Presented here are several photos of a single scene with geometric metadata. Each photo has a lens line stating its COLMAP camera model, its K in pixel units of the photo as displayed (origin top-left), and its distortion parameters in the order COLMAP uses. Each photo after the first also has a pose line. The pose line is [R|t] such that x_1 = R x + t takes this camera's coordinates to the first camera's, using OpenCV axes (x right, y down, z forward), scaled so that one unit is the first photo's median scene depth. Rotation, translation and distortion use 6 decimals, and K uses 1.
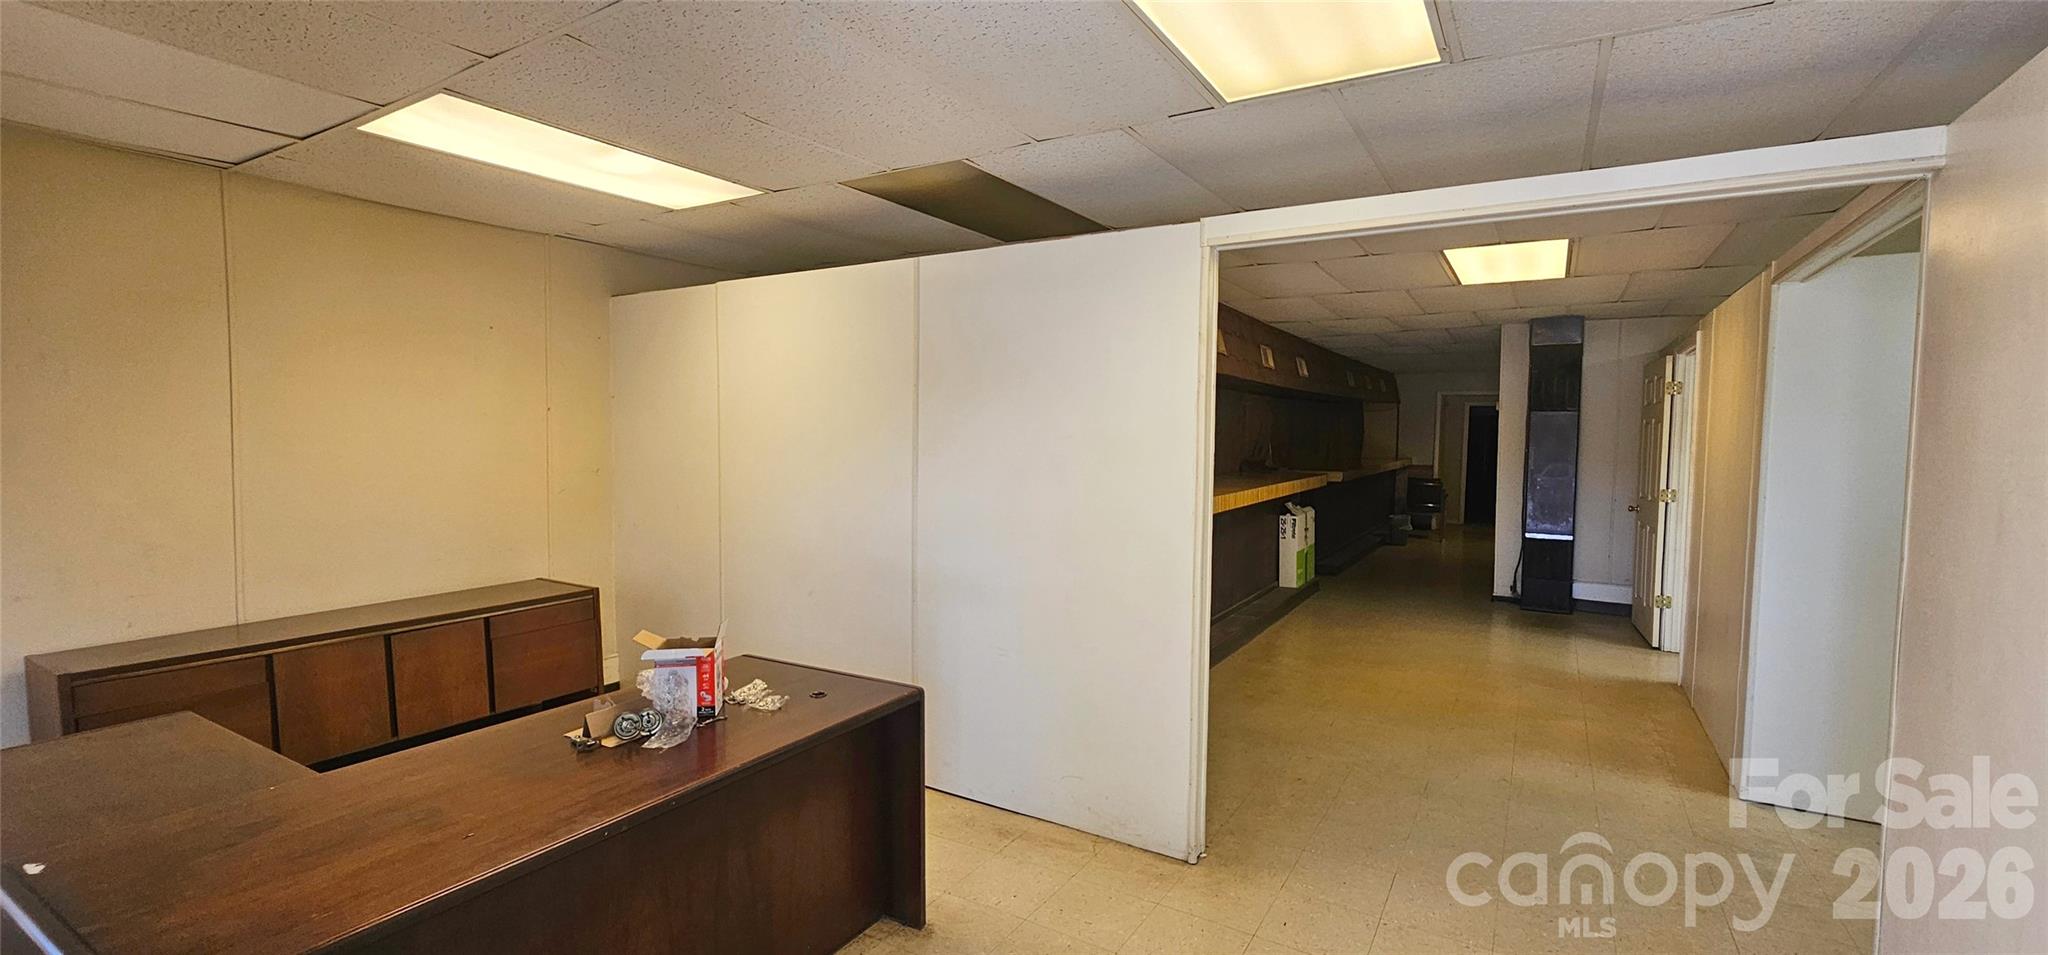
lens RADIAL K [[838.1, 0, 1019.6], [0, 838.1, 483.9], [0, 0, 1]] dist [-0.002884, 0.000315]
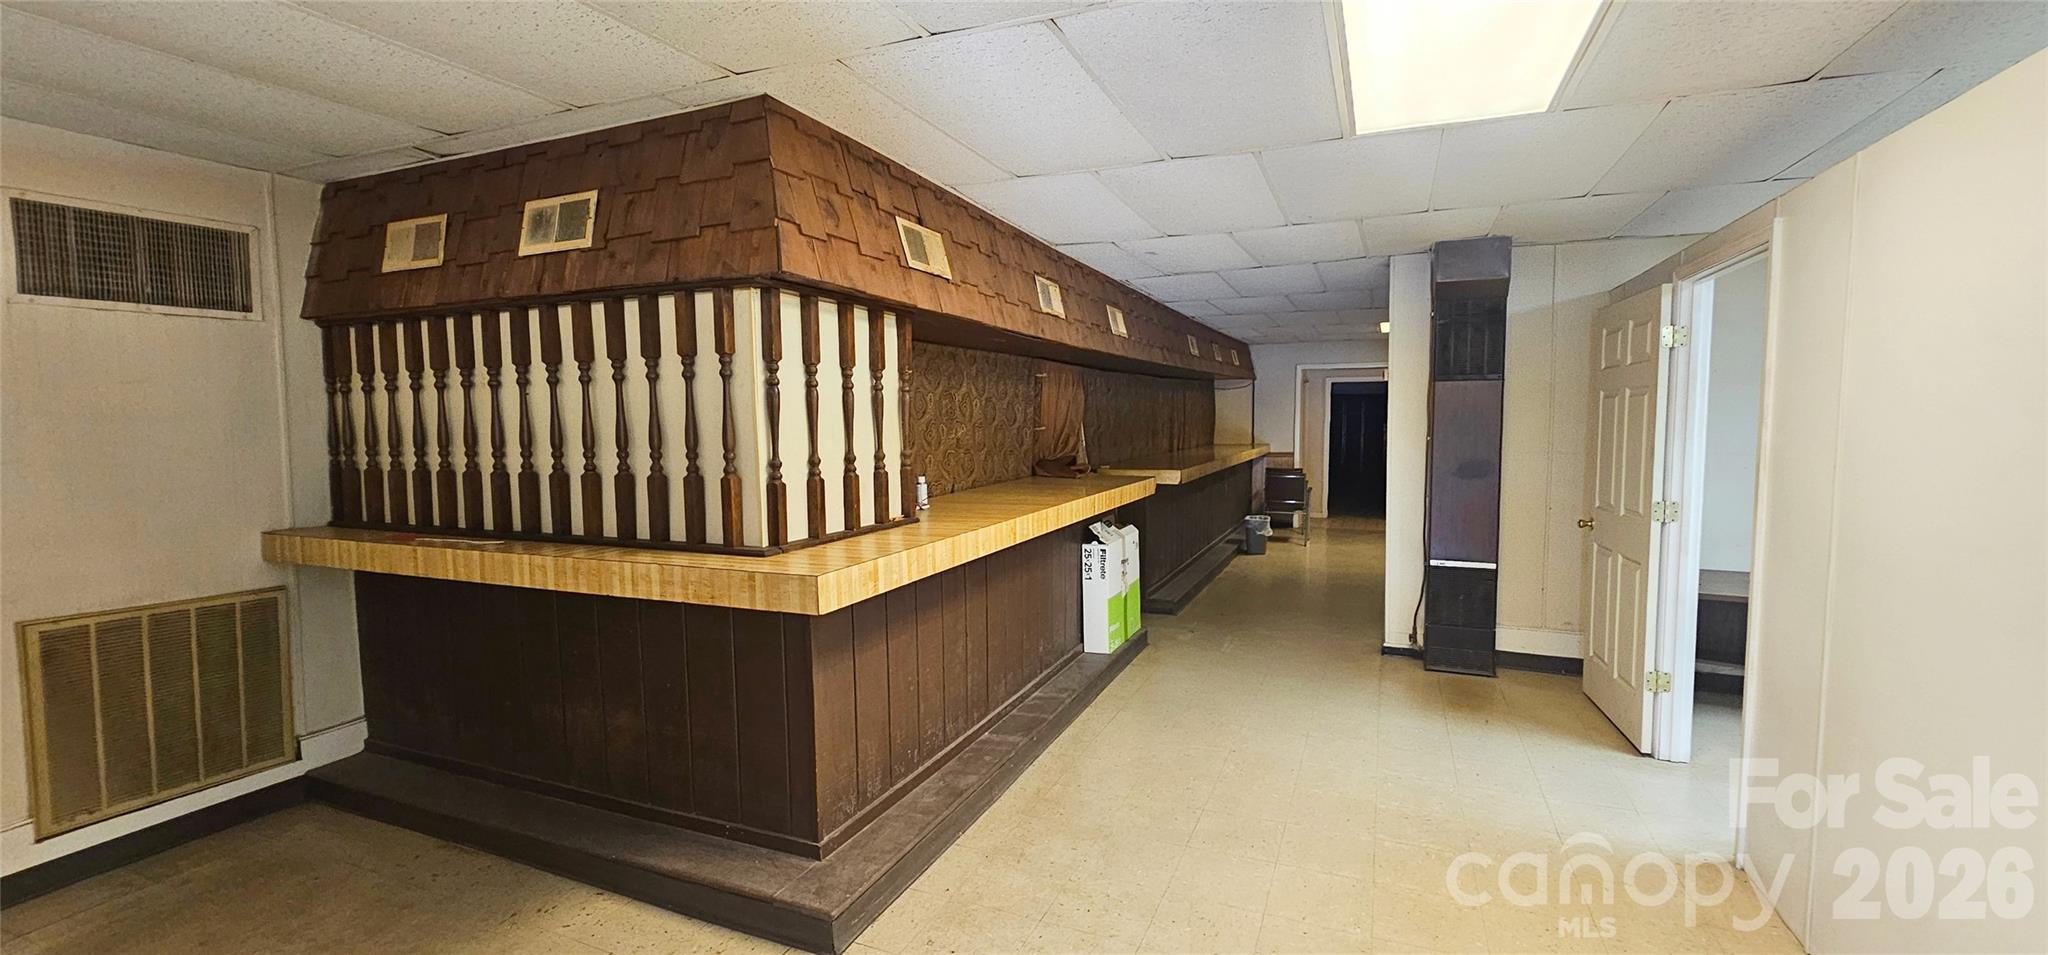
lens RADIAL K [[838.1, 0, 1019.6], [0, 838.1, 483.9], [0, 0, 1]] dist [-0.002884, 0.000315]
pose [[0.988724, -0.026988, 0.147296, 0.166080], [0.024407, 0.999516, 0.019299, -0.023523], [-0.147746, -0.015486, 0.988904, 0.358510]]
